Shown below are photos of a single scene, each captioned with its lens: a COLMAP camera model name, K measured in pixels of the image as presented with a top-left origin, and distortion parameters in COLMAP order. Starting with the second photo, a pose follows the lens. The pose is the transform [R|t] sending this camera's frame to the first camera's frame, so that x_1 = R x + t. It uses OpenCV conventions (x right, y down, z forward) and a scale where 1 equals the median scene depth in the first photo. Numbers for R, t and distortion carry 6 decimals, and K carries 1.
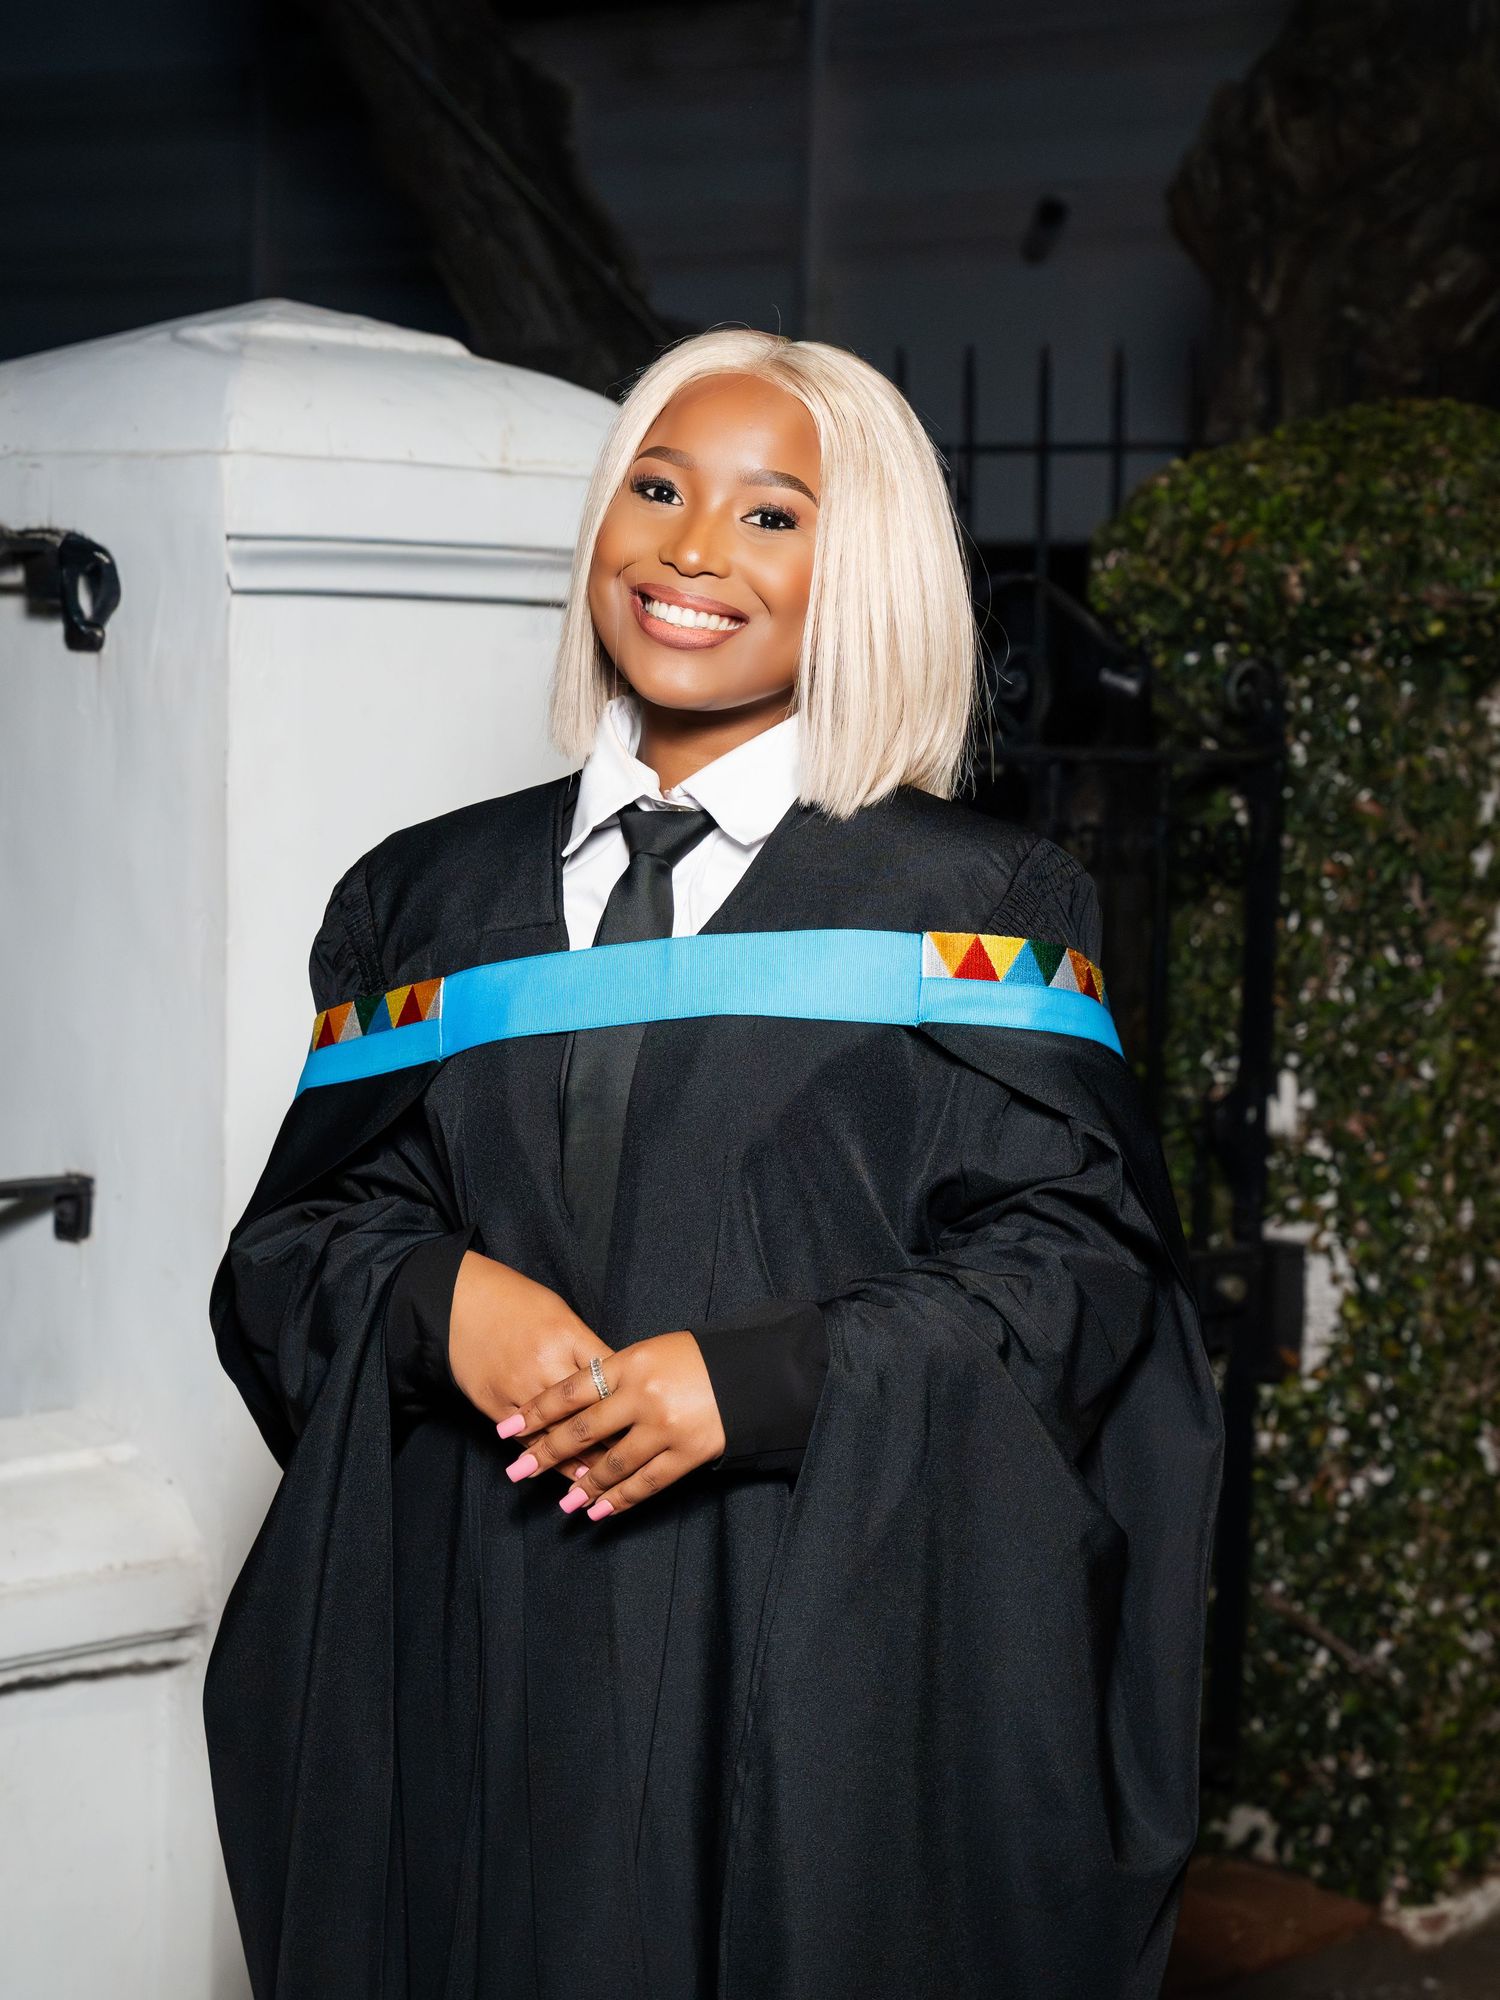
lens RADIAL K [[3763.3, 0, 750.0], [0, 3763.3, 1000.0], [0, 0, 1]] dist [0.098758, 0.077067]
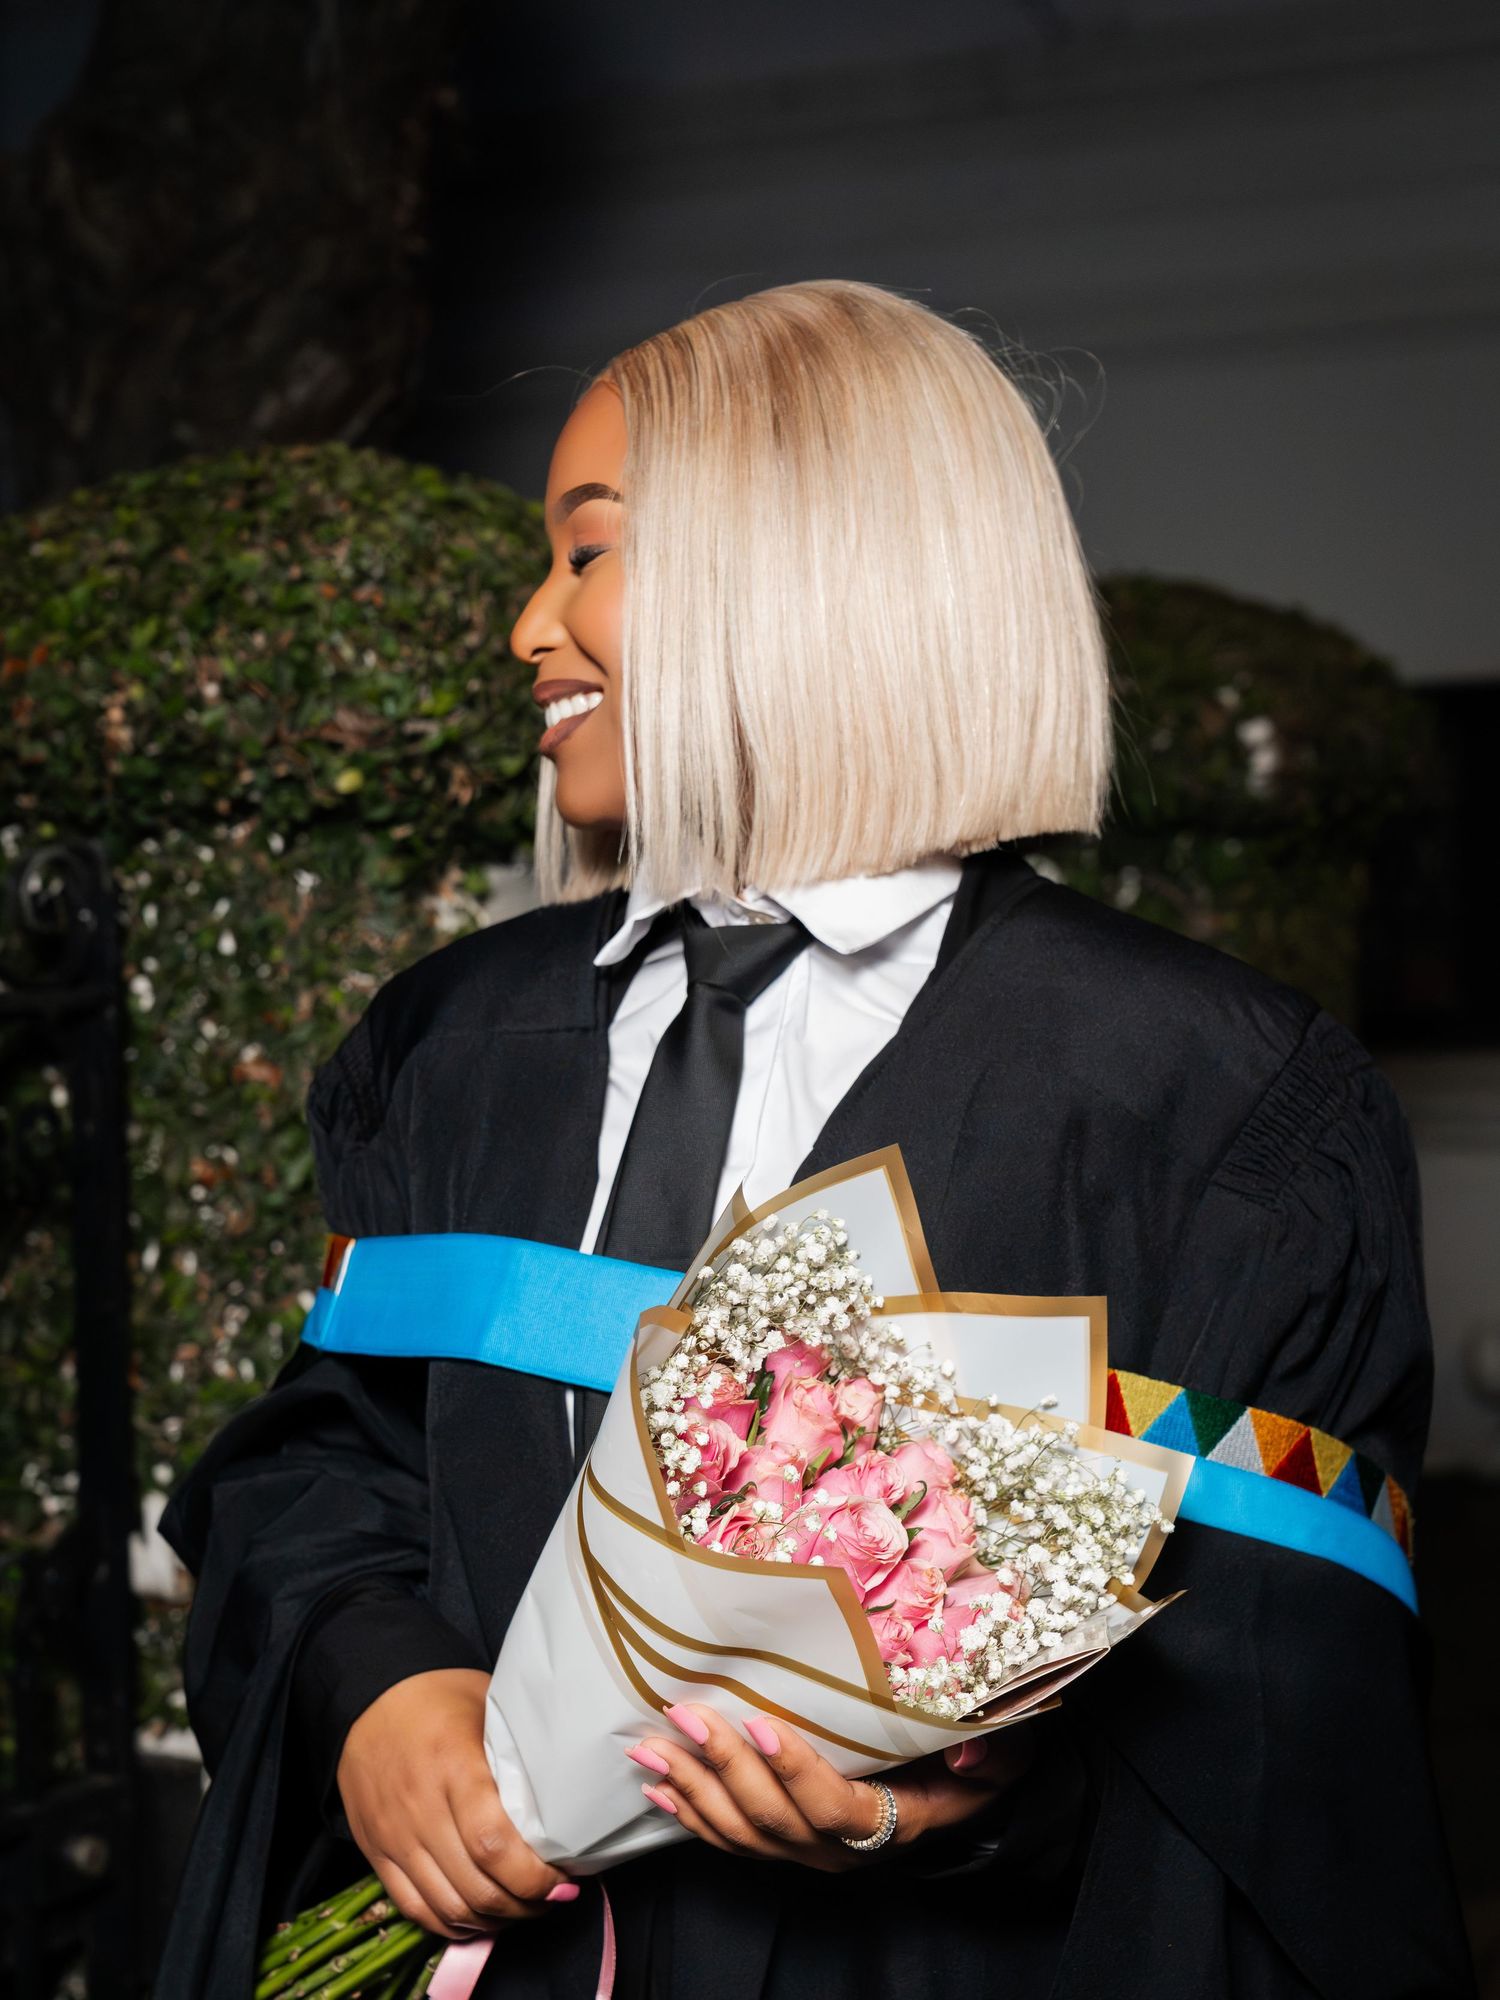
lens RADIAL K [[3213.6, 0, 750.0], [0, 3213.6, 1000.0], [0, 0, 1]] dist [-0.001841, -0.051506]
pose [[0.947292, -0.051171, 0.316260, 0.072430], [0.070624, 0.996232, -0.050347, -0.030081], [-0.312491, 0.070029, 0.947336, 0.463963]]
